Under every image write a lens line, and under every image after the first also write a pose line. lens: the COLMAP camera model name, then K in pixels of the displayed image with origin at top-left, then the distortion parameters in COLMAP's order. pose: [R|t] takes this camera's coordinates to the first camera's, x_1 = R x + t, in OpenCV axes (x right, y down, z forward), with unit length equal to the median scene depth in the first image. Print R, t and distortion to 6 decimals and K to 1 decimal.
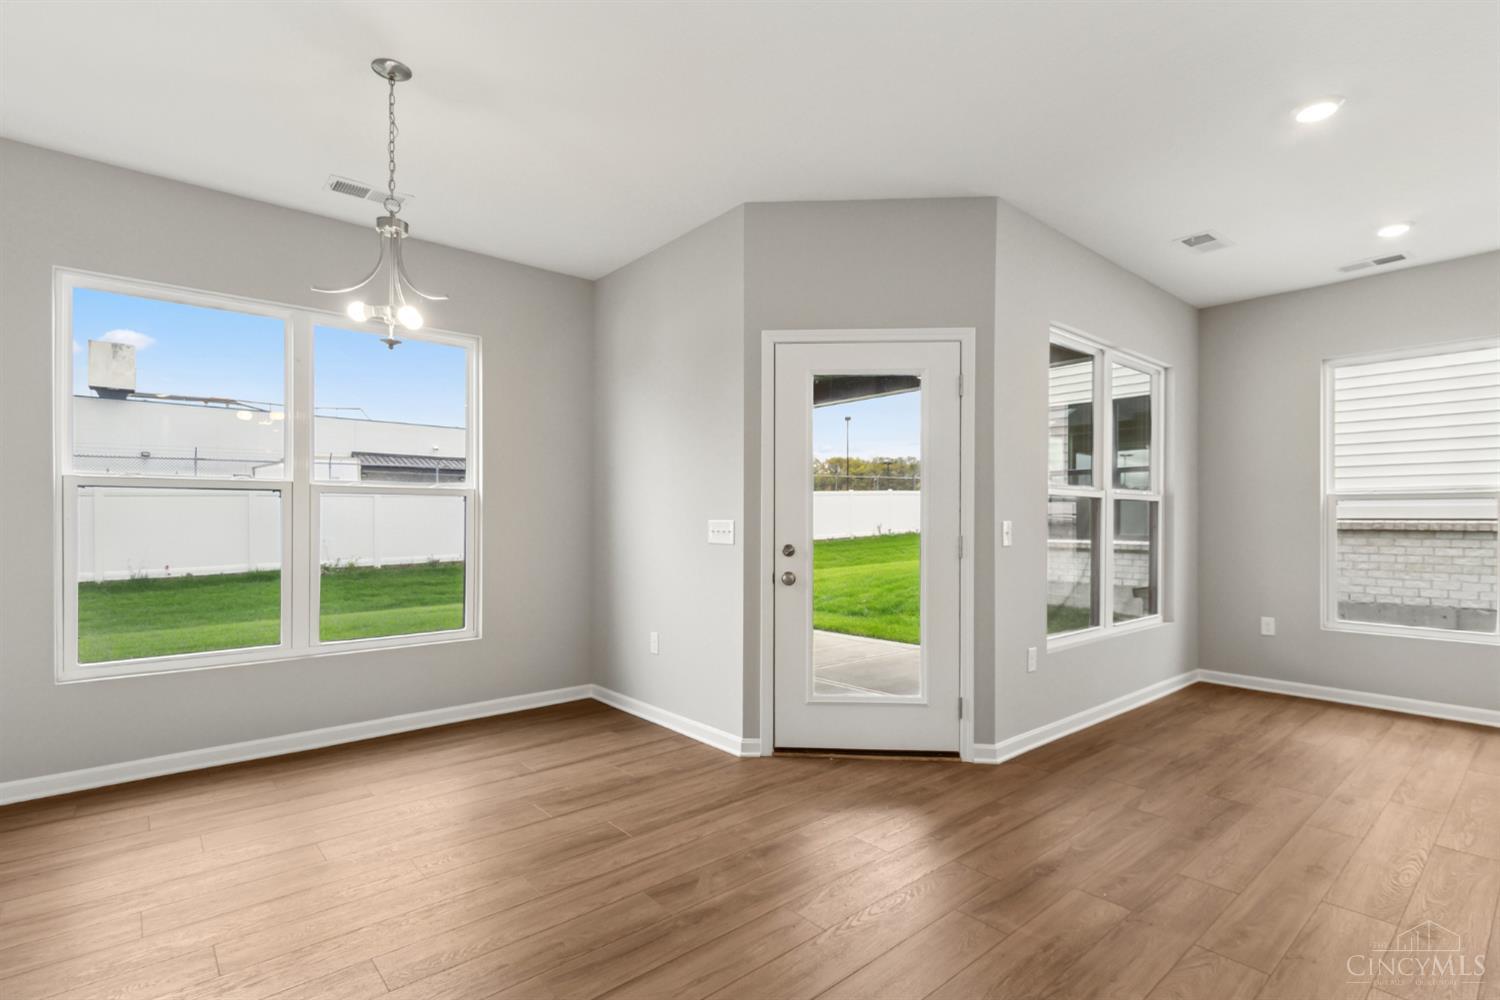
lens RADIAL K [[714.2, 0, 767.4], [0, 714.2, 512.9], [0, 0, 1]] dist [0.010074, -0.002114]
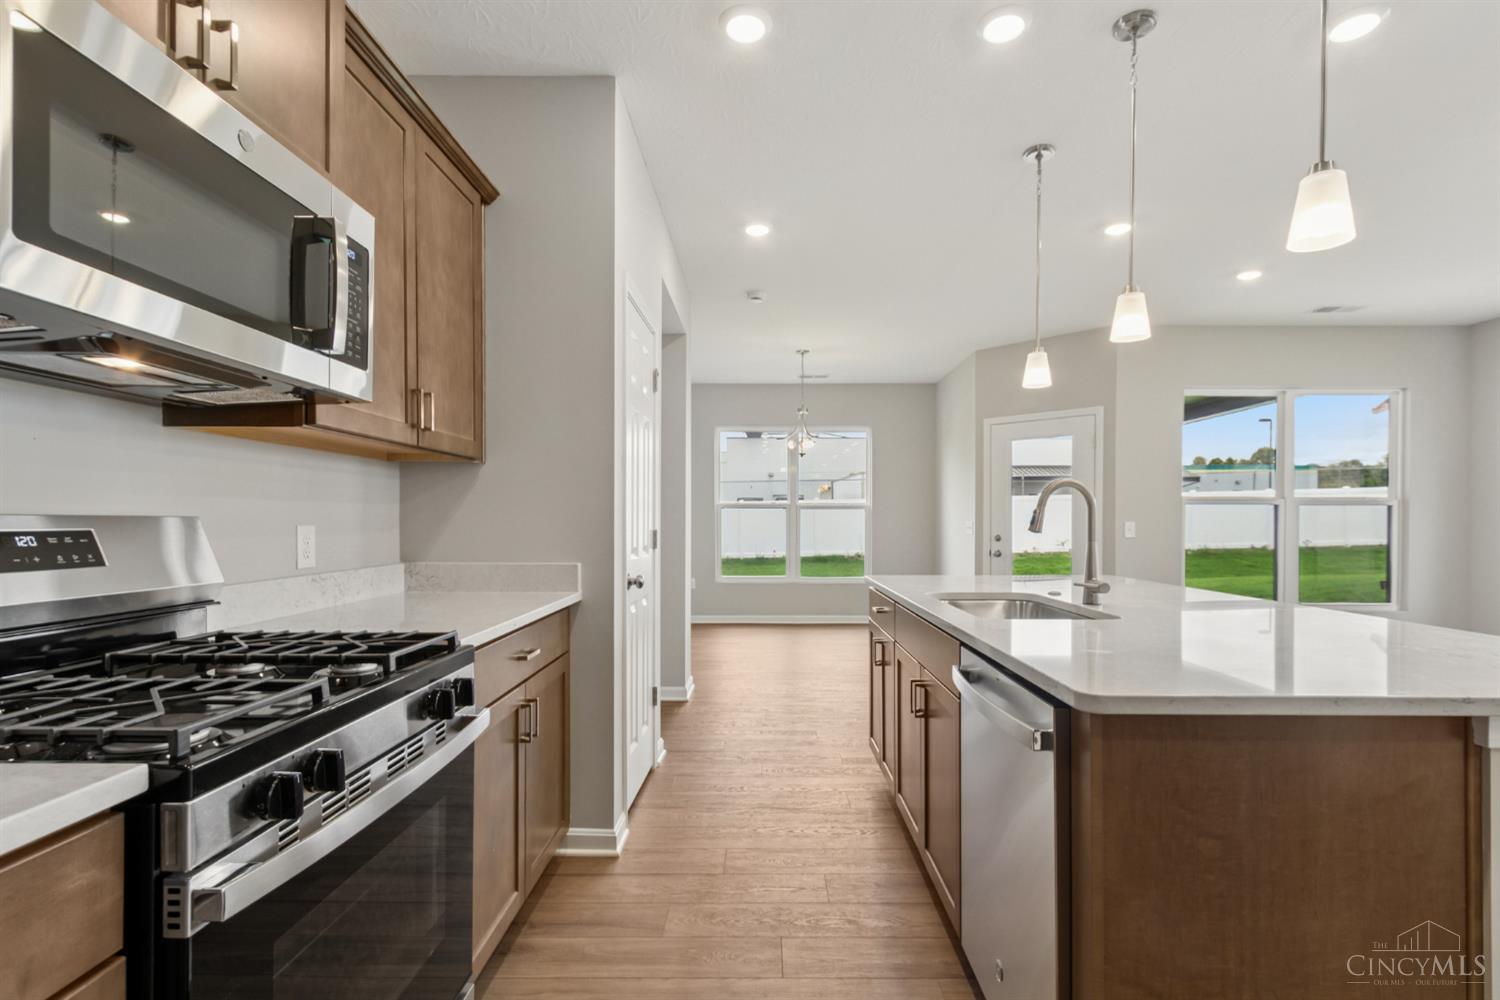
lens RADIAL K [[714.2, 0, 750.3], [0, 714.2, 513.0], [0, 0, 1]] dist [0.010074, -0.002114]
pose [[0.747542, -0.010610, -0.664130, 0.761710], [0.004862, 0.999933, -0.010501, 0.004305], [0.664197, 0.004621, 0.747544, -0.774391]]
